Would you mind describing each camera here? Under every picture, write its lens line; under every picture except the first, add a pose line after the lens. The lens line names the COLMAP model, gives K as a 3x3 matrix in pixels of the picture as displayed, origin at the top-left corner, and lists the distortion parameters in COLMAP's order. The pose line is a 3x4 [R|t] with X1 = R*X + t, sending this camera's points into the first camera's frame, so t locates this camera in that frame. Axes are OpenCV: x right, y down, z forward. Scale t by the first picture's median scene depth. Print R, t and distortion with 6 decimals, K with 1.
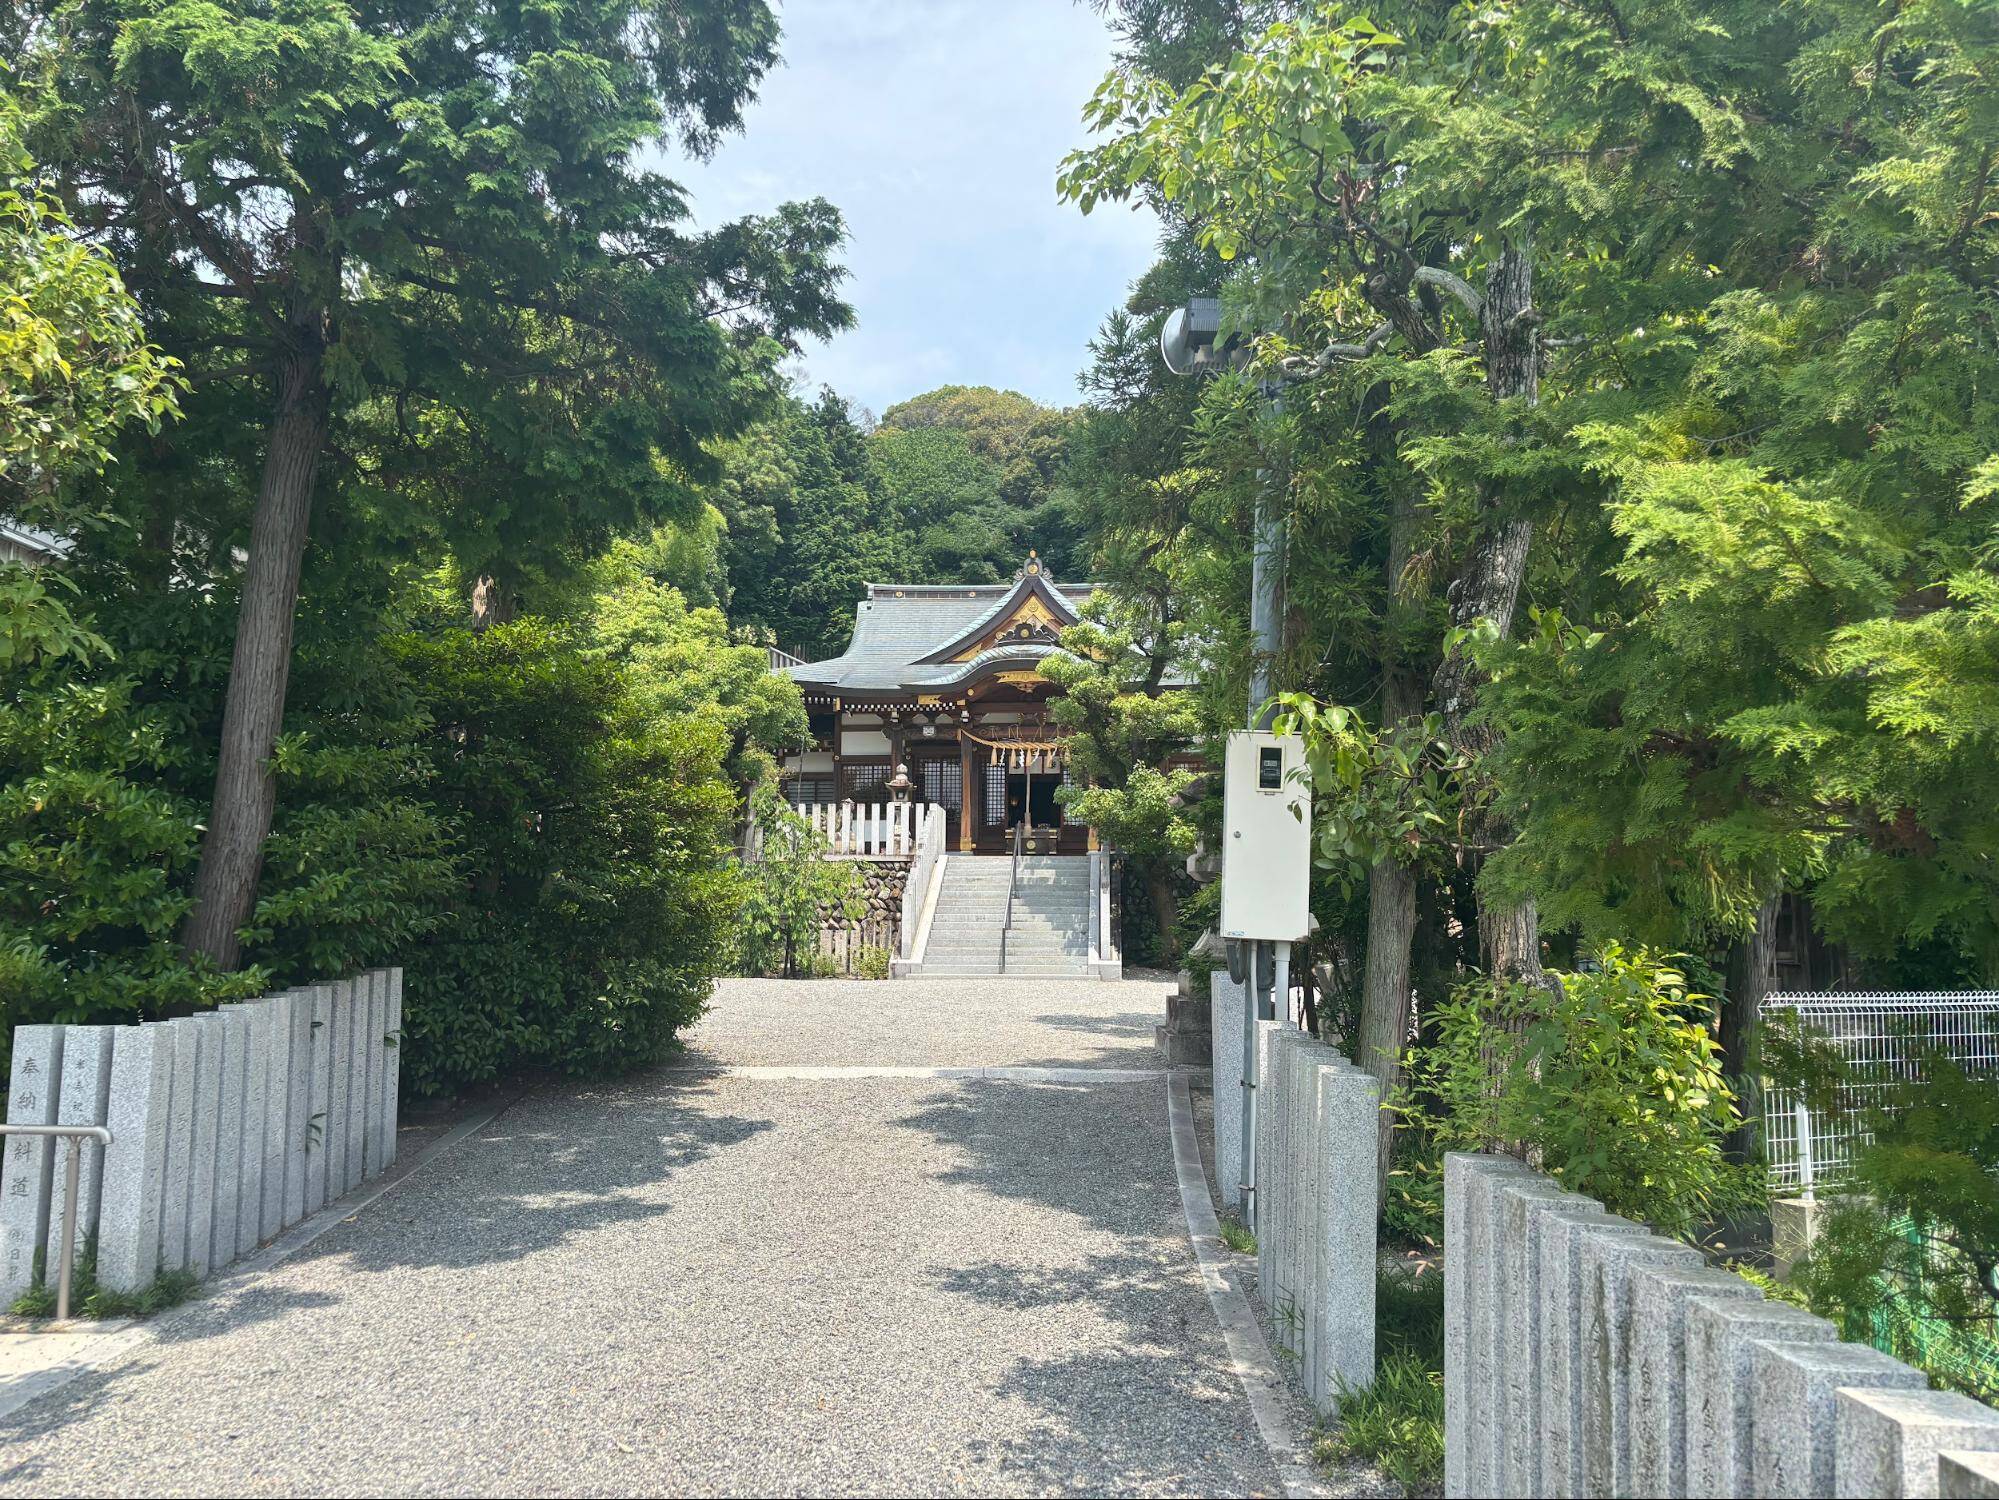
lens RADIAL K [[1524.0, 0, 999.7], [0, 1524.0, 773.1], [0, 0, 1]] dist [0.037747, -0.000859]
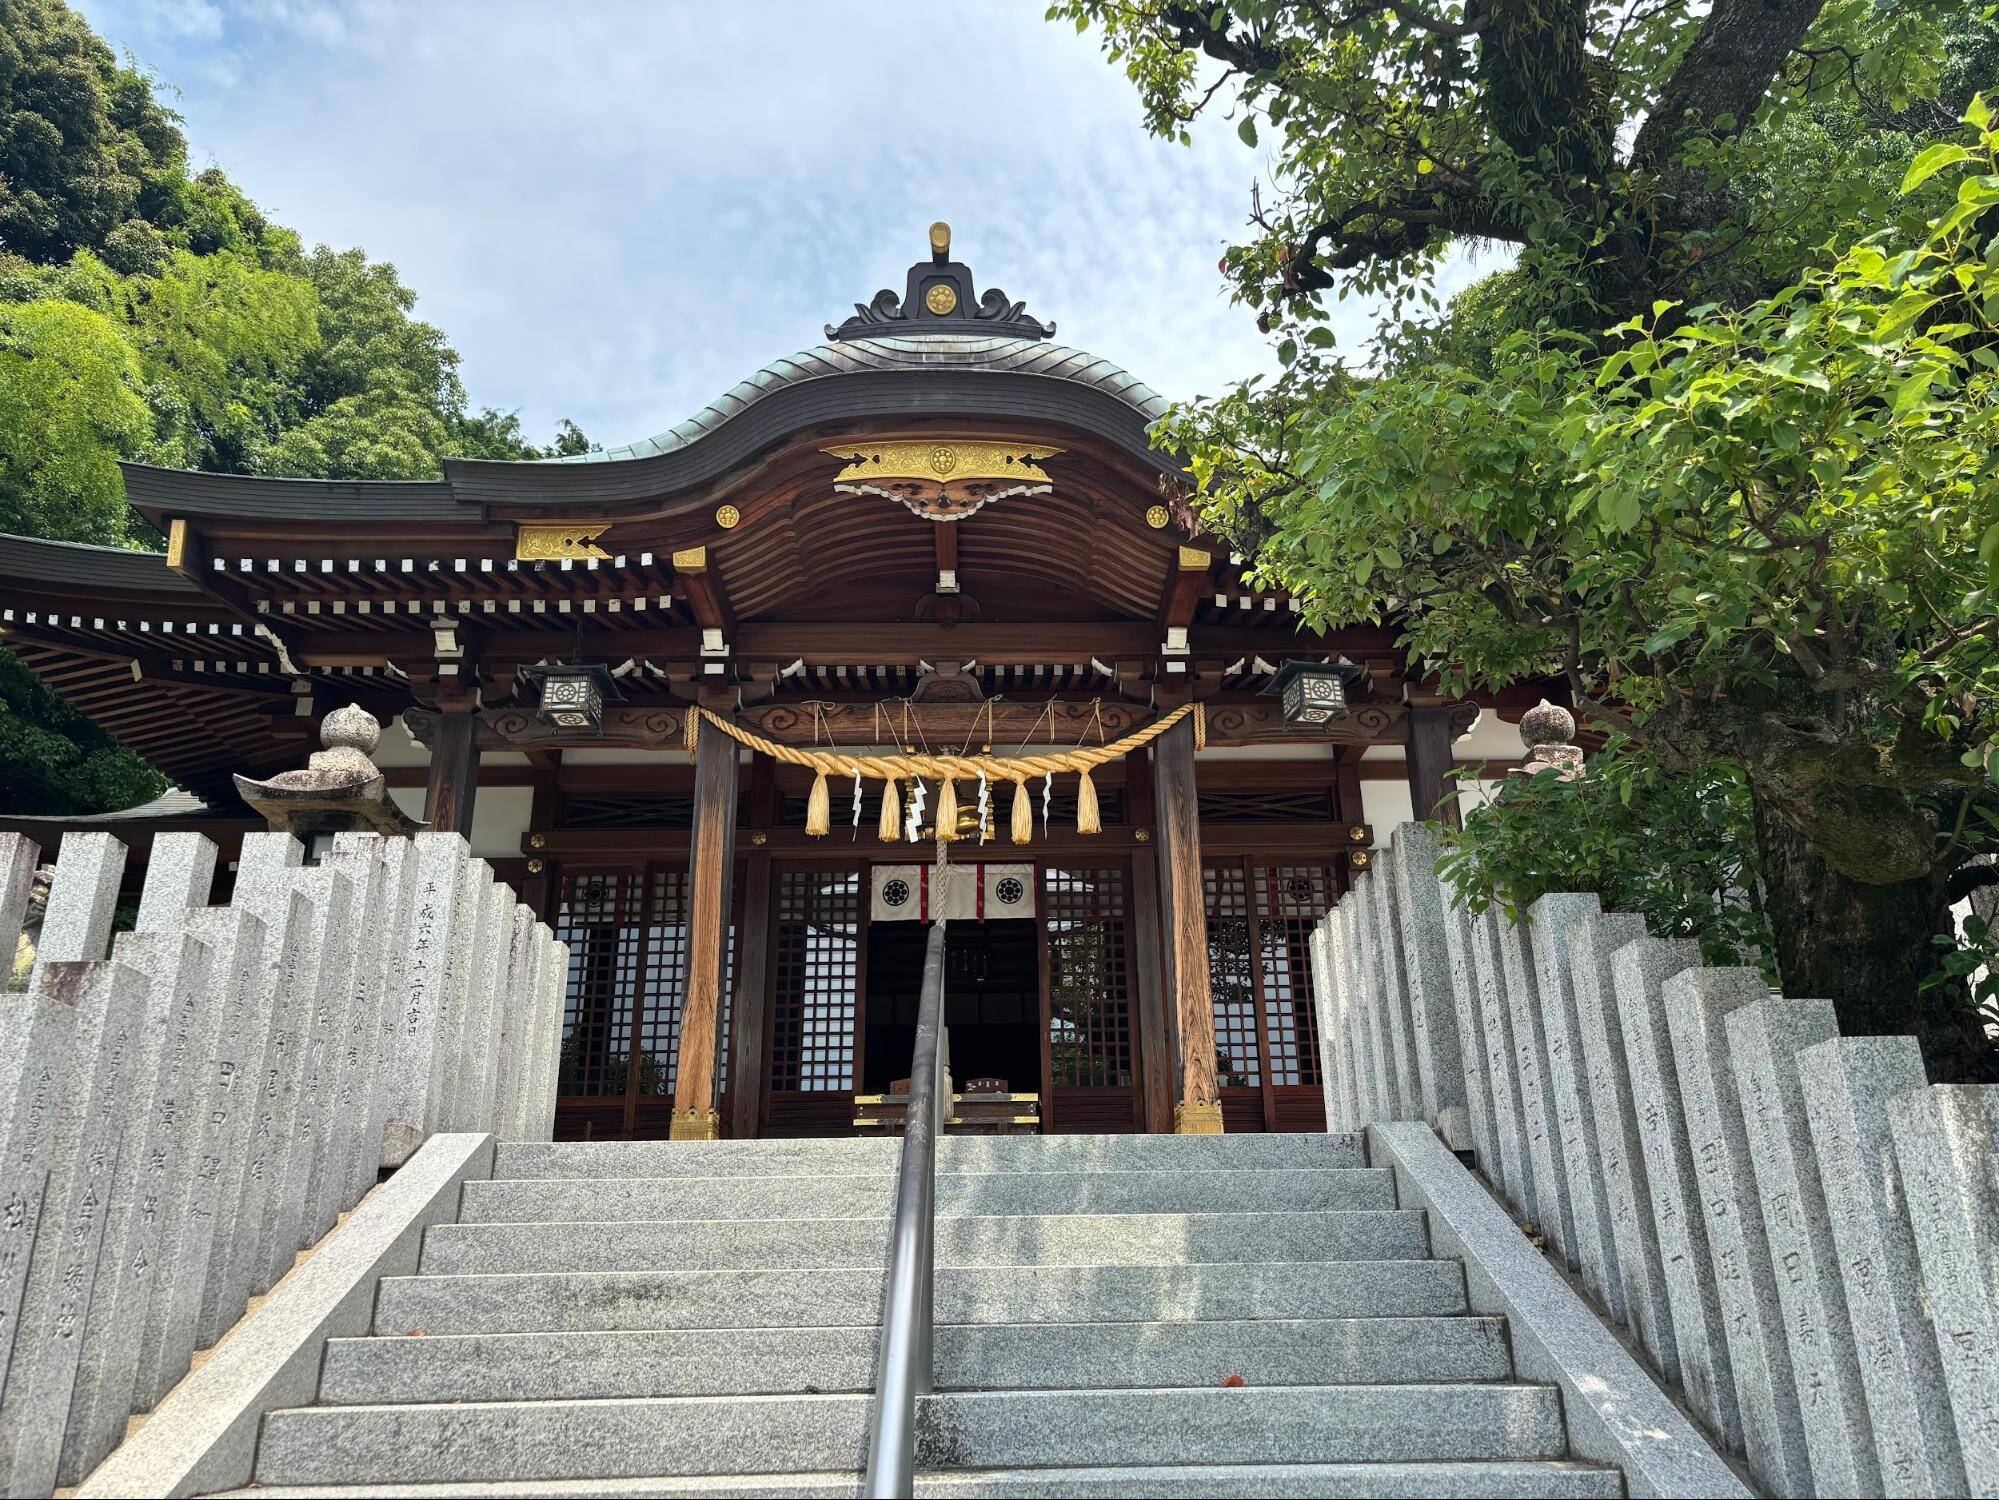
lens RADIAL K [[1524.0, 0, 999.7], [0, 1524.0, 773.1], [0, 0, 1]] dist [0.037747, -0.000859]
pose [[0.994727, 0.013117, 0.101720, 0.000619], [0.012953, 0.967782, -0.251458, 0.051411], [-0.101741, 0.251449, 0.962508, 0.738739]]
